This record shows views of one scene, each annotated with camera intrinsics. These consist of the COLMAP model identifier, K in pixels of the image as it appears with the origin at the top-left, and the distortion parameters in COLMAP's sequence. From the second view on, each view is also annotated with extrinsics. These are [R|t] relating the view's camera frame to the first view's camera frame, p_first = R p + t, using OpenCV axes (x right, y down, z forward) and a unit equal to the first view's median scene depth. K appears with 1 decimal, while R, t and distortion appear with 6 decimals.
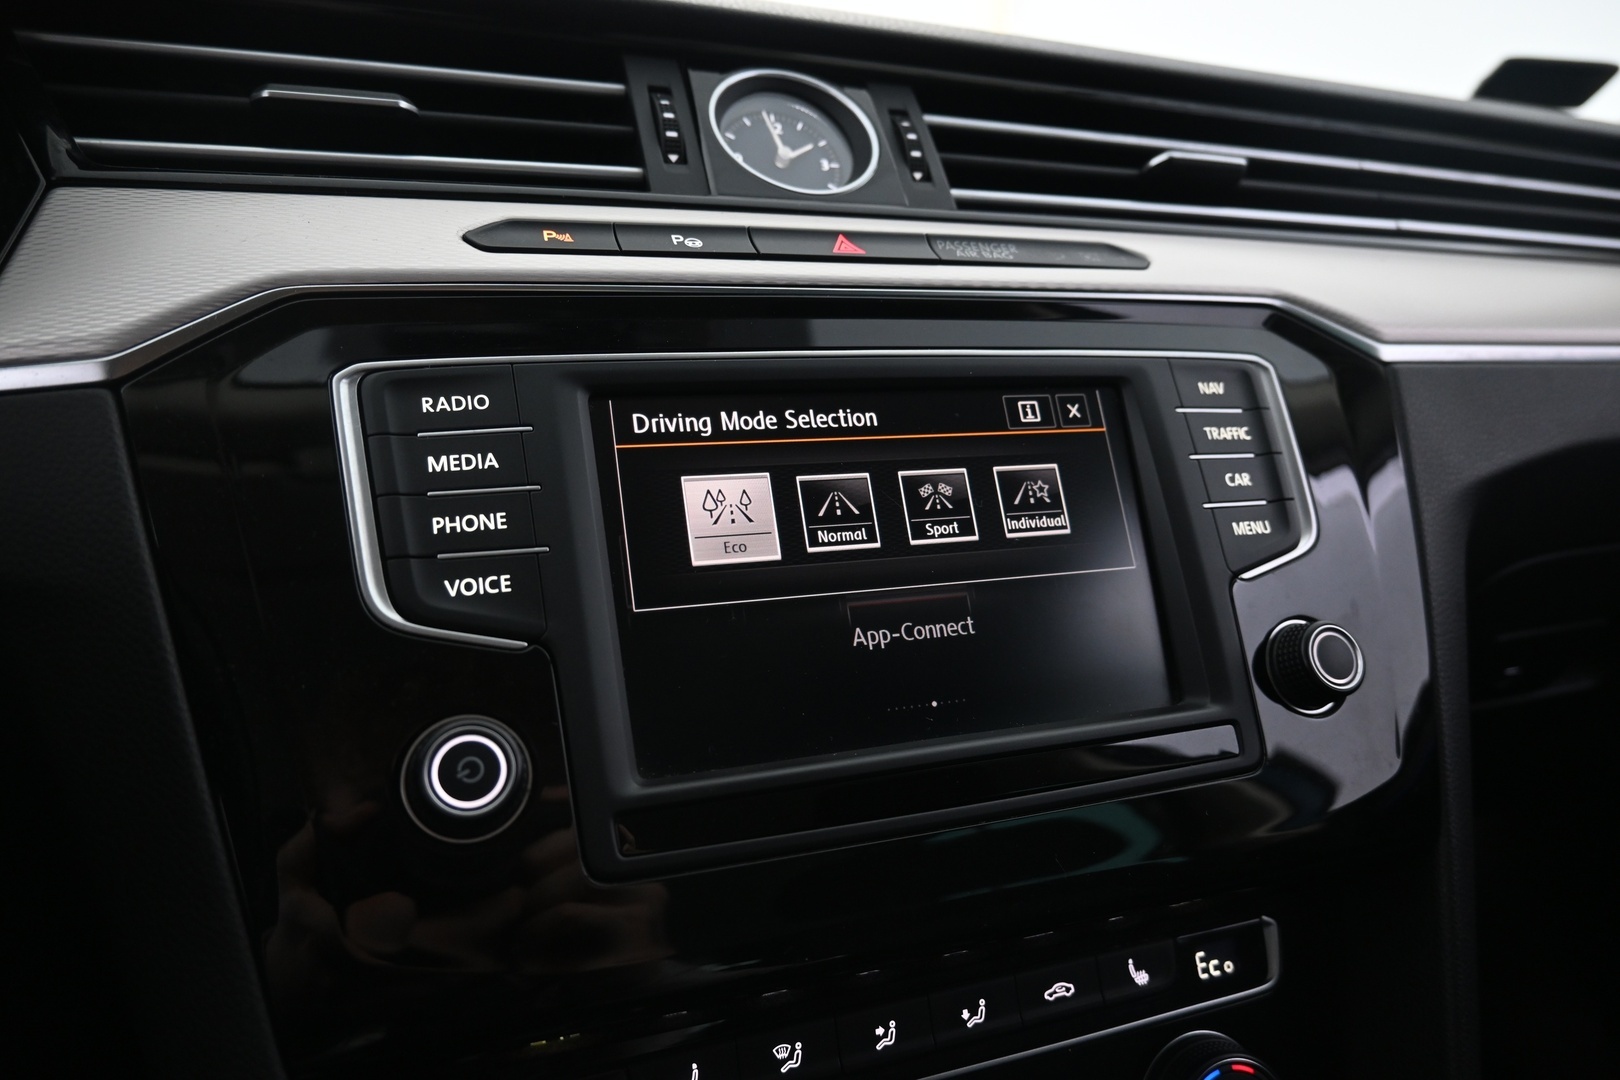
lens RADIAL K [[1113.5, 0, 812.0], [0, 1113.5, 538.8], [0, 0, 1]] dist [-0.002174, 0.000038]
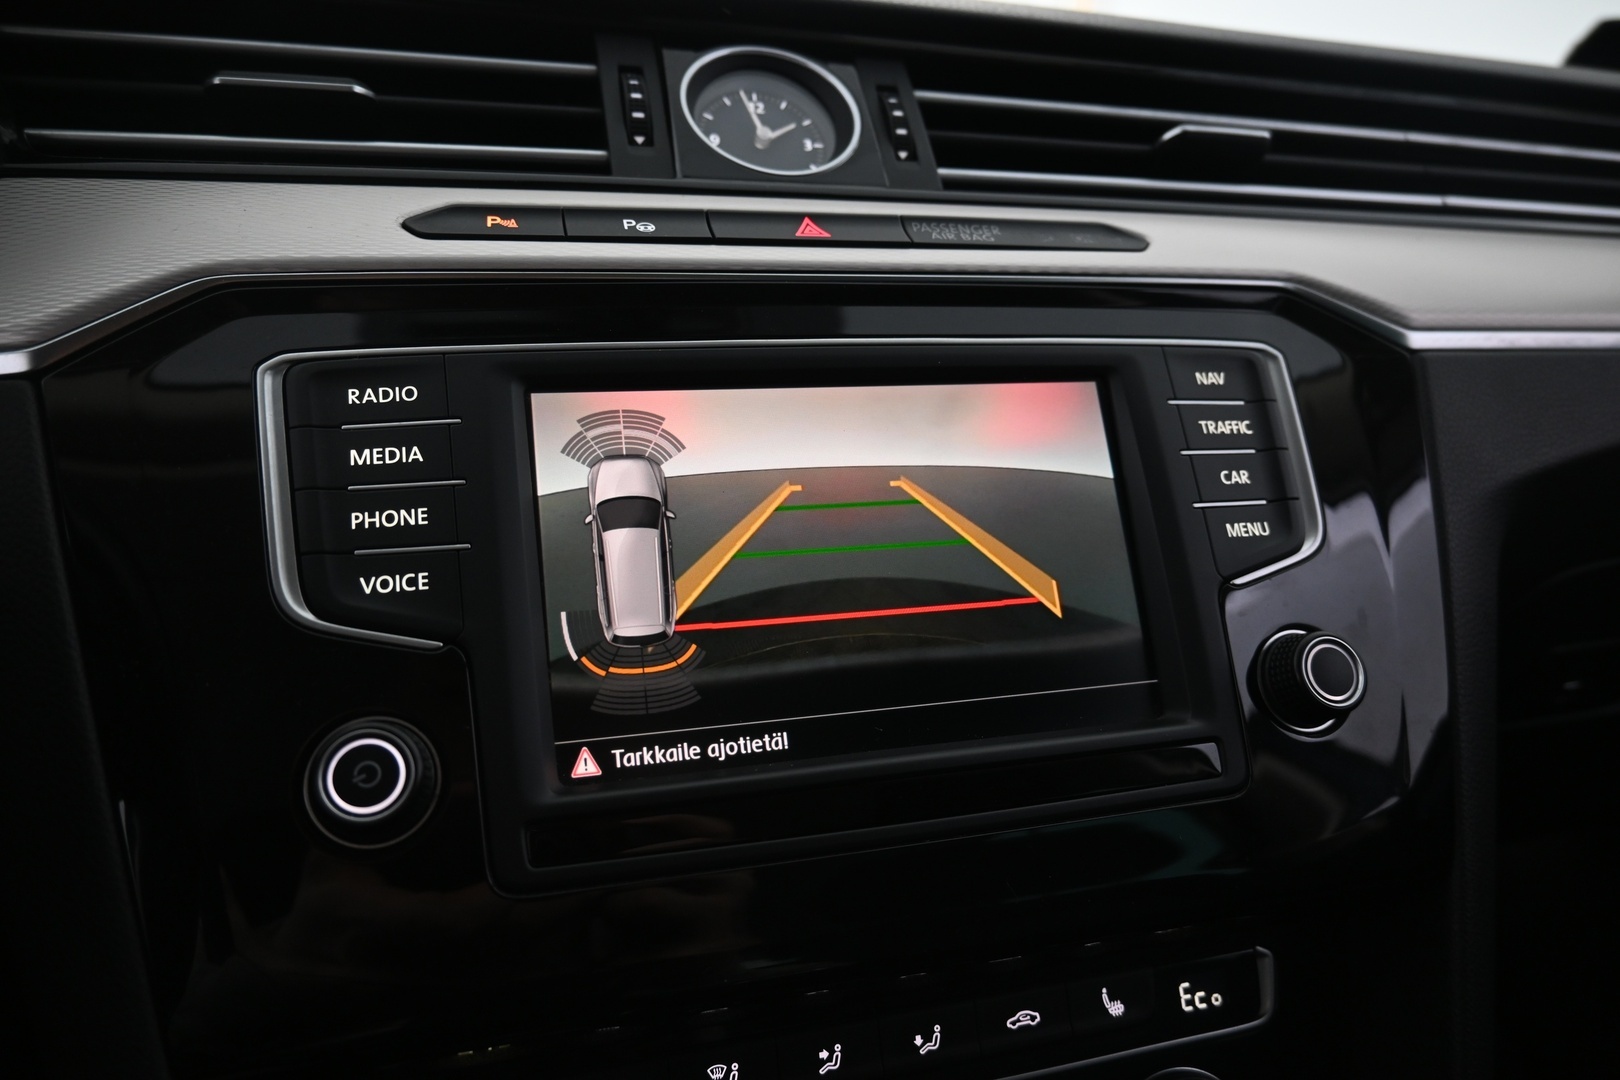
lens RADIAL K [[1113.5, 0, 811.4], [0, 1113.5, 542.2], [0, 0, 1]] dist [-0.002174, 0.000038]
pose [[0.996741, 0.010923, -0.079924, 0.112976], [-0.009983, 0.999876, 0.012141, -0.007295], [0.080046, -0.011304, 0.996727, 0.050351]]
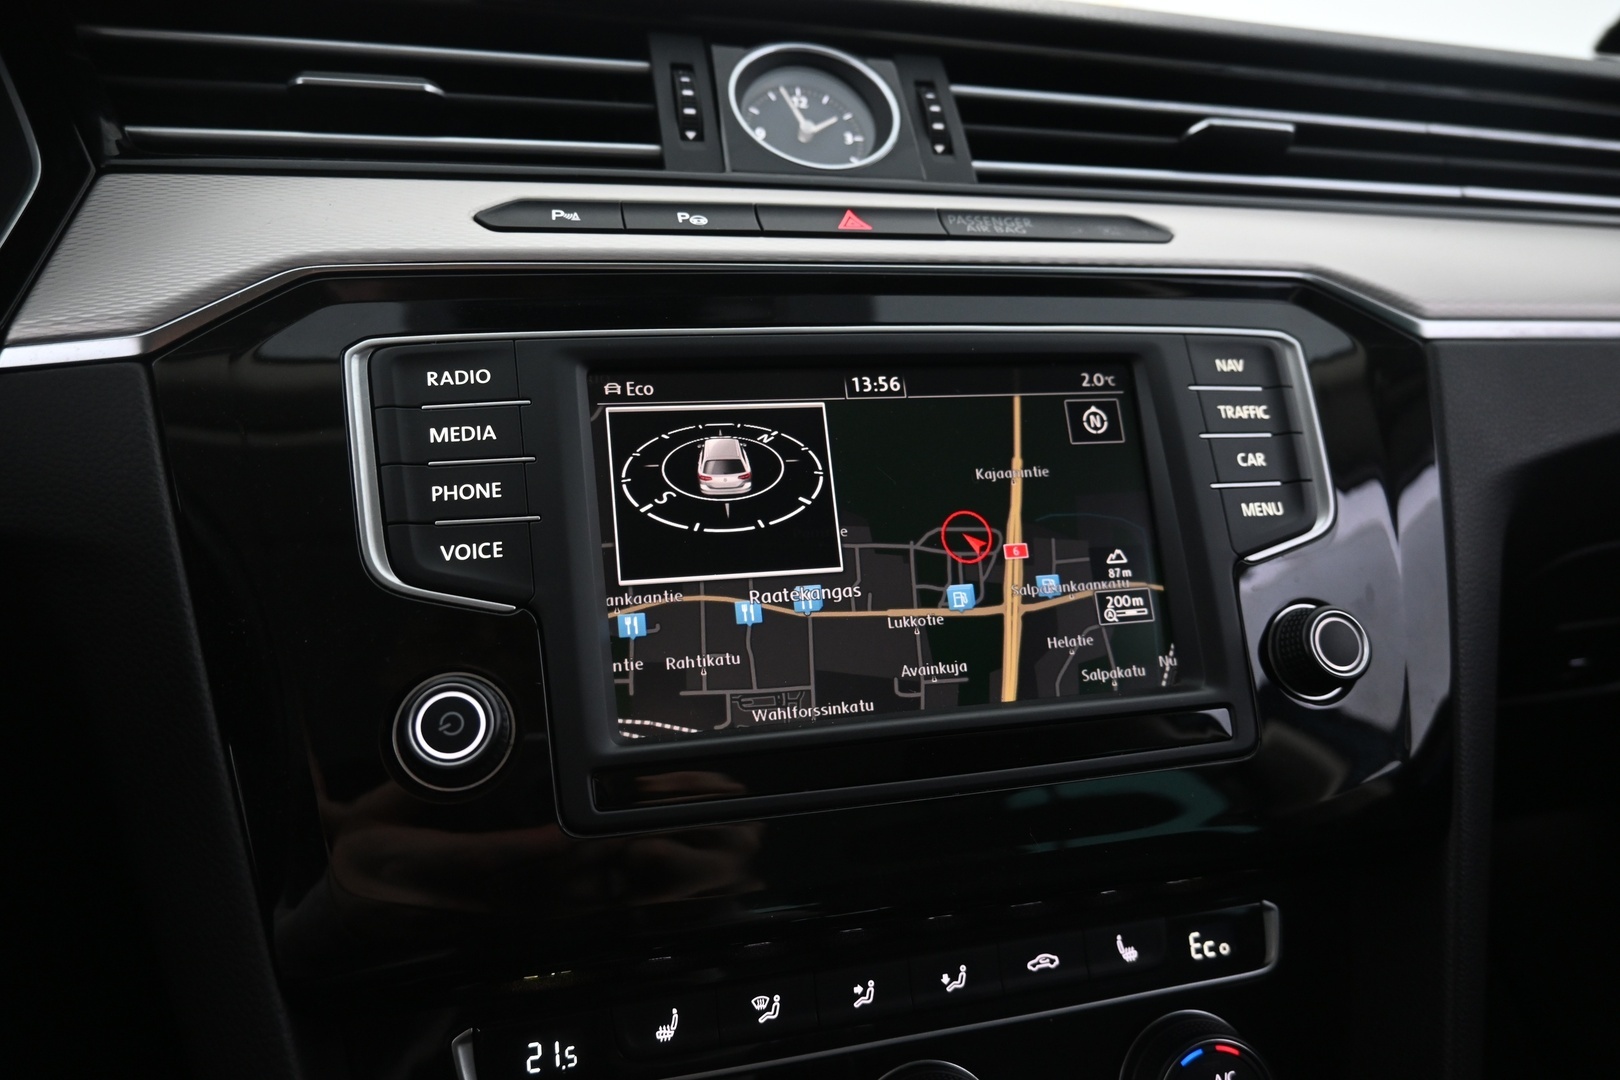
lens RADIAL K [[1113.5, 0, 811.1], [0, 1113.5, 540.9], [0, 0, 1]] dist [-0.002174, 0.000038]
pose [[0.994802, 0.023154, -0.099156, 0.102482], [-0.019666, 0.999158, 0.036009, -0.009993], [0.099906, -0.033871, 0.994420, -0.017530]]
